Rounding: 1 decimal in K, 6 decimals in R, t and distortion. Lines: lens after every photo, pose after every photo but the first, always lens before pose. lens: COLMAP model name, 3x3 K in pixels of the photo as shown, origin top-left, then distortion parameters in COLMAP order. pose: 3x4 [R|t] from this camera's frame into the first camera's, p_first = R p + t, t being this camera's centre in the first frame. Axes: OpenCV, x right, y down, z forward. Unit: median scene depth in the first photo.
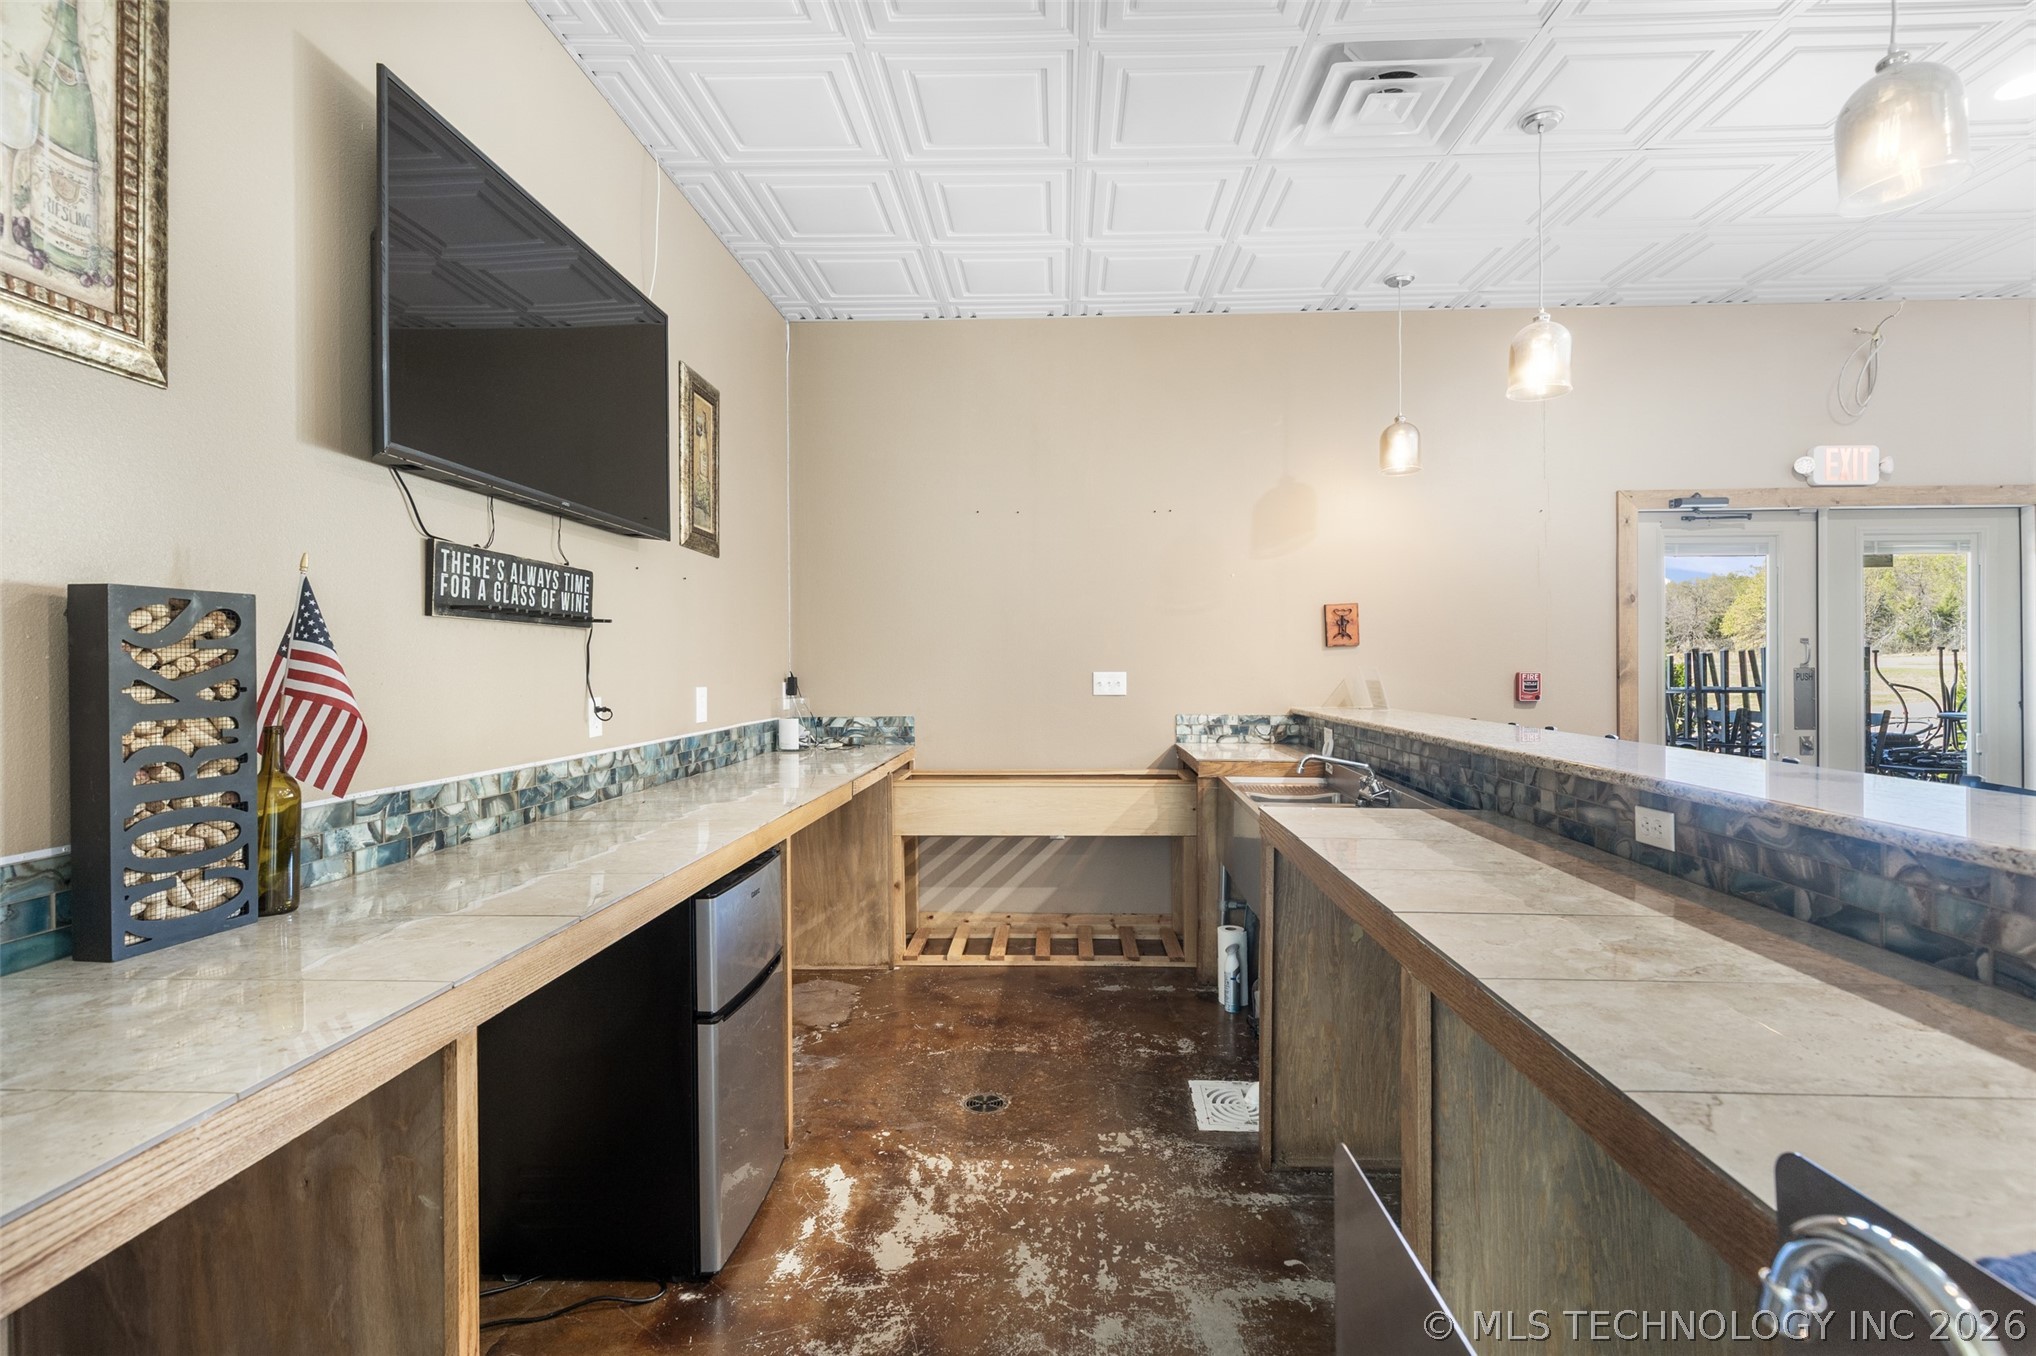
lens RADIAL K [[925.6, 0, 1033.2], [0, 925.6, 670.6], [0, 0, 1]] dist [0.004955, -0.001949]
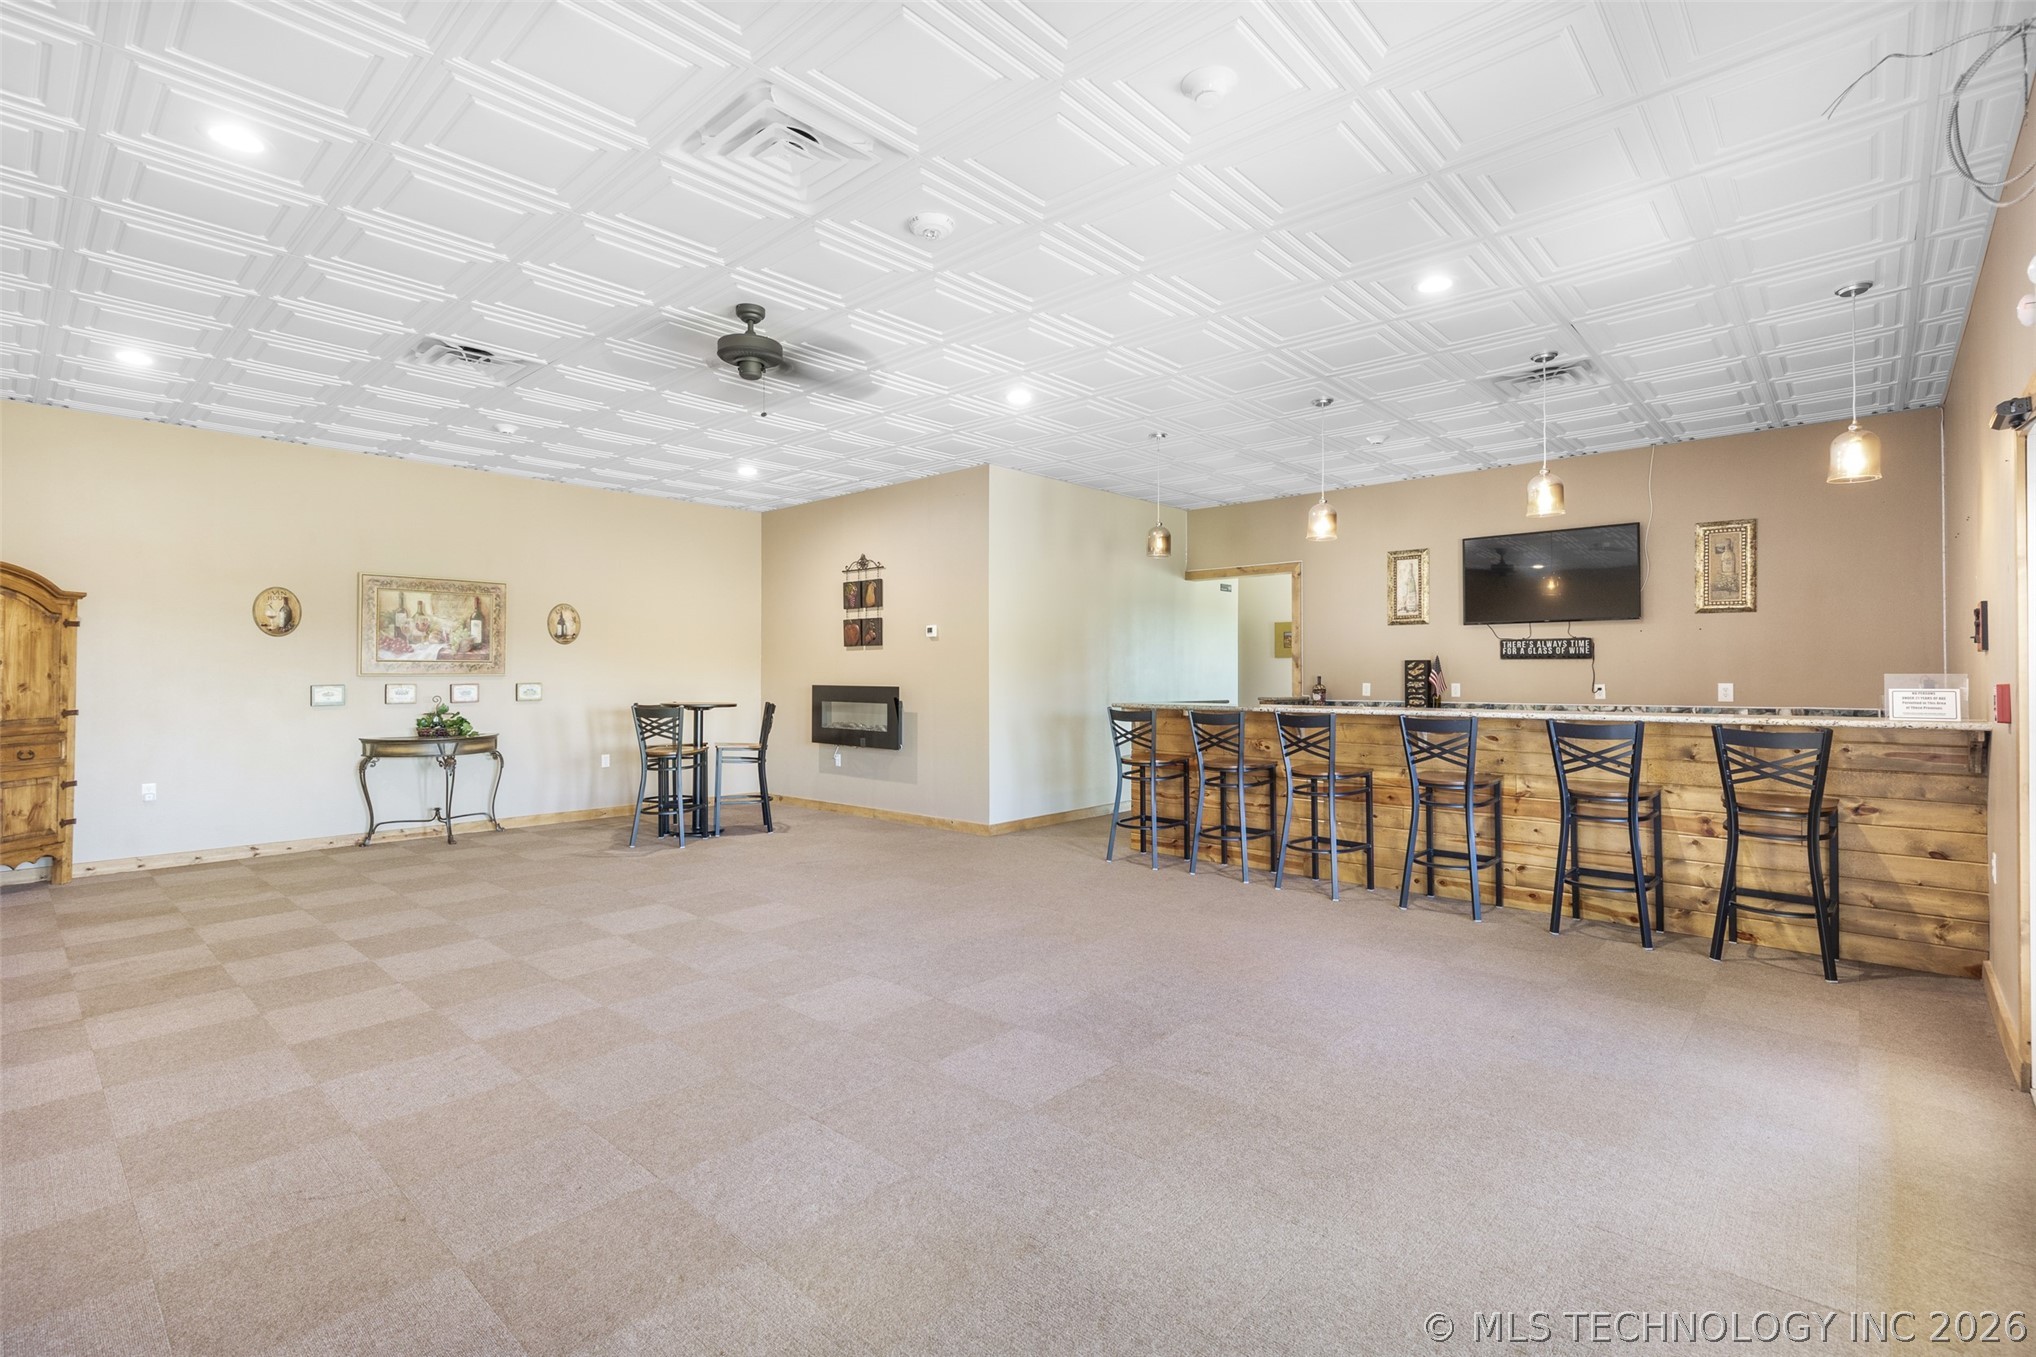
lens RADIAL K [[925.6, 0, 1012.0], [0, 925.6, 659.0], [0, 0, 1]] dist [0.004955, -0.001949]
pose [[-0.650517, -0.006763, -0.759462, 3.148319], [0.001669, 0.999945, -0.010334, -0.022803], [0.759490, -0.007990, -0.650470, 1.722034]]
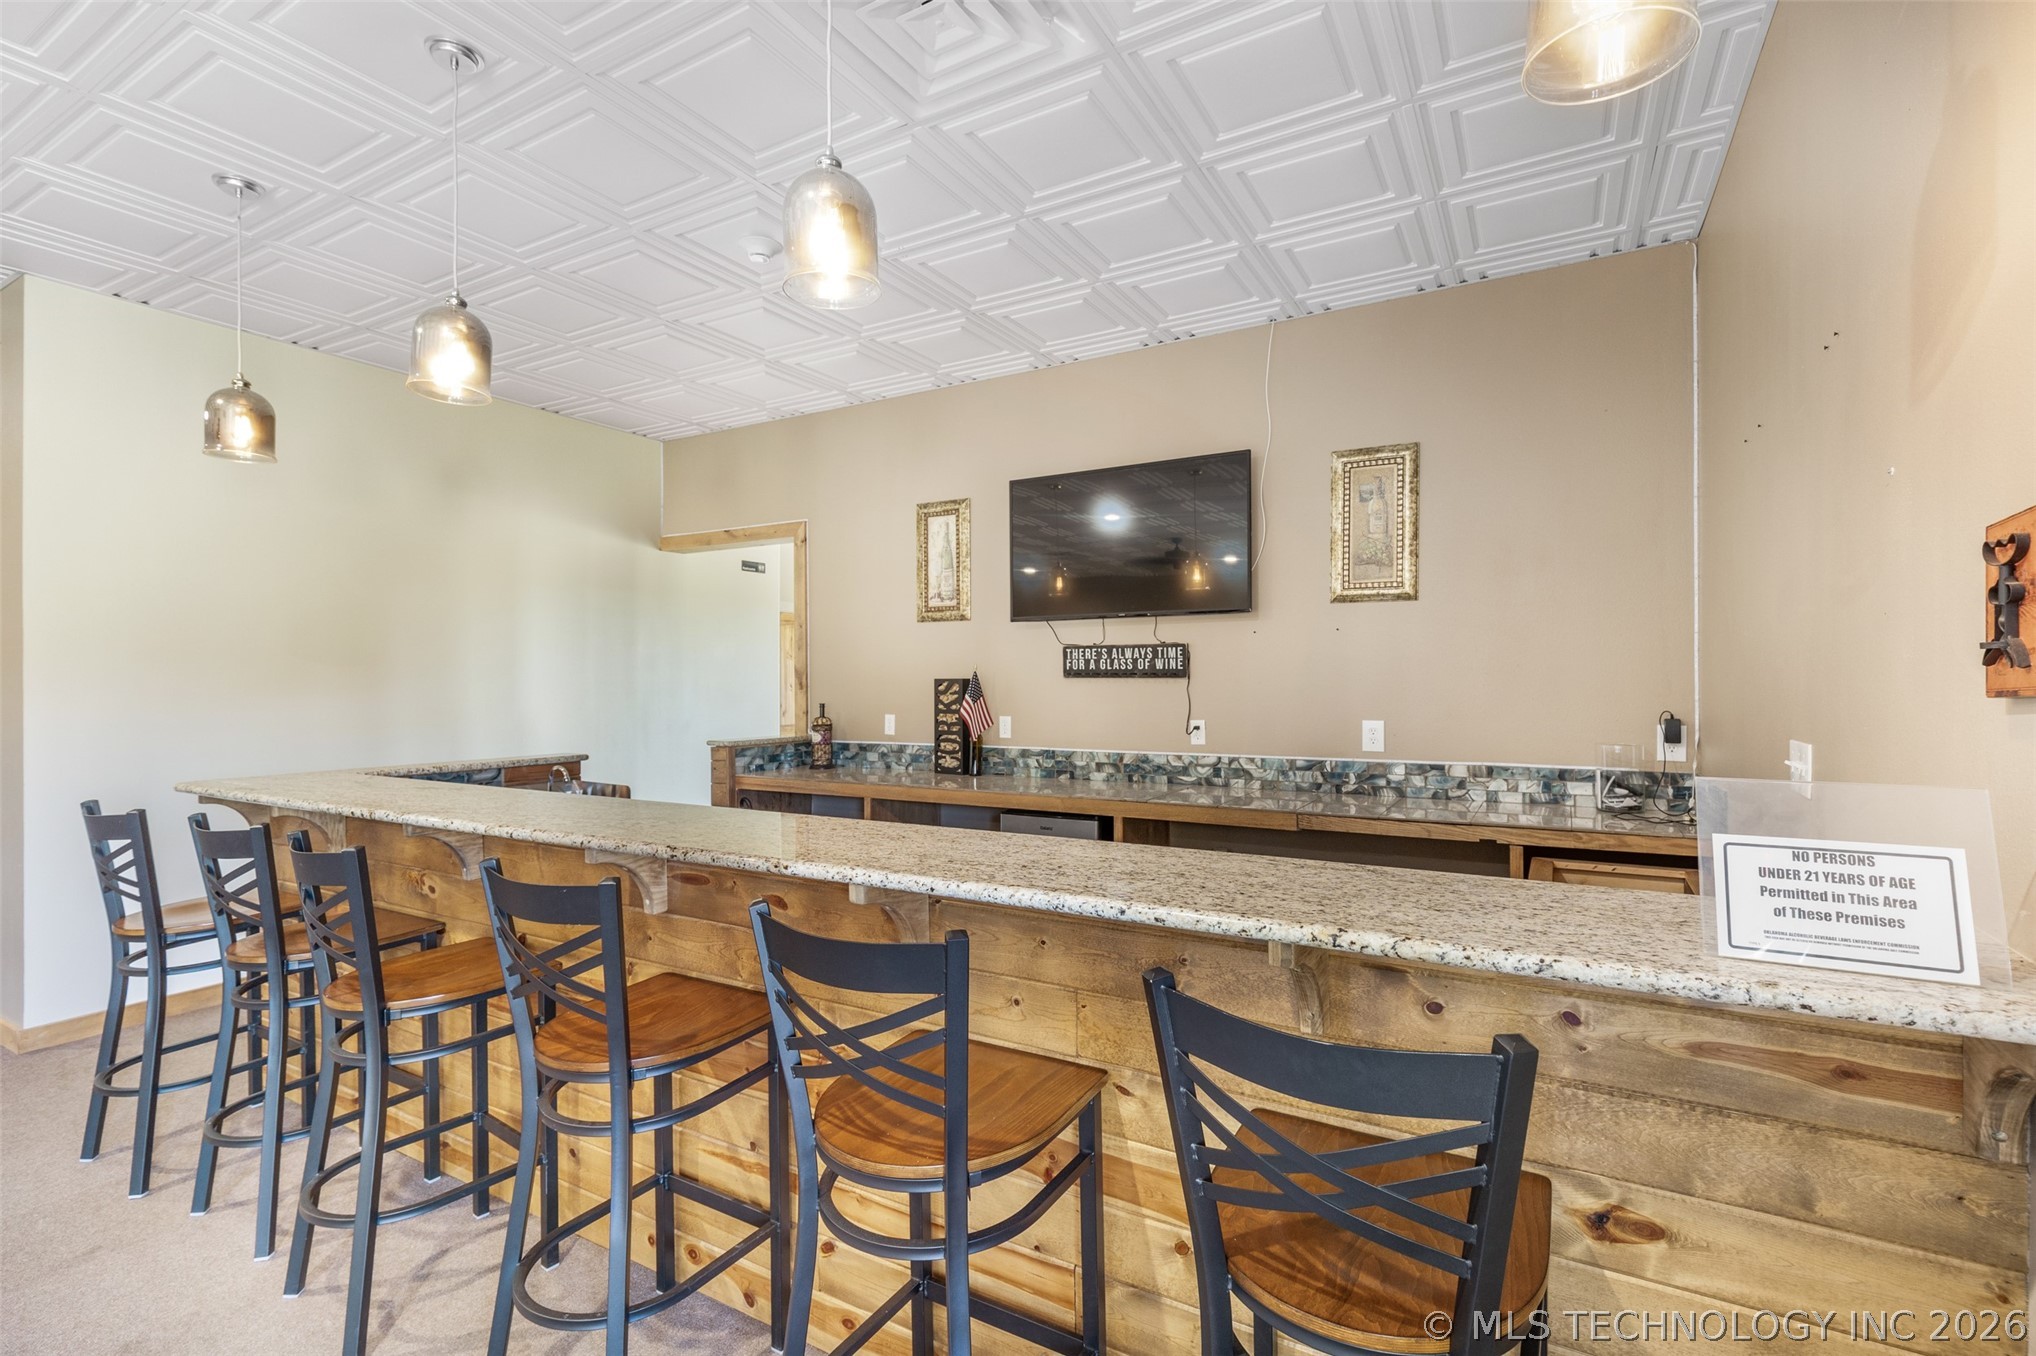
lens RADIAL K [[925.6, 0, 1002.5], [0, 925.6, 675.3], [0, 0, 1]] dist [0.004955, -0.001949]
pose [[-0.477108, 0.005596, -0.878827, 1.313442], [0.004799, 0.999981, 0.003762, -0.067428], [0.878832, -0.002422, -0.477126, 1.745984]]
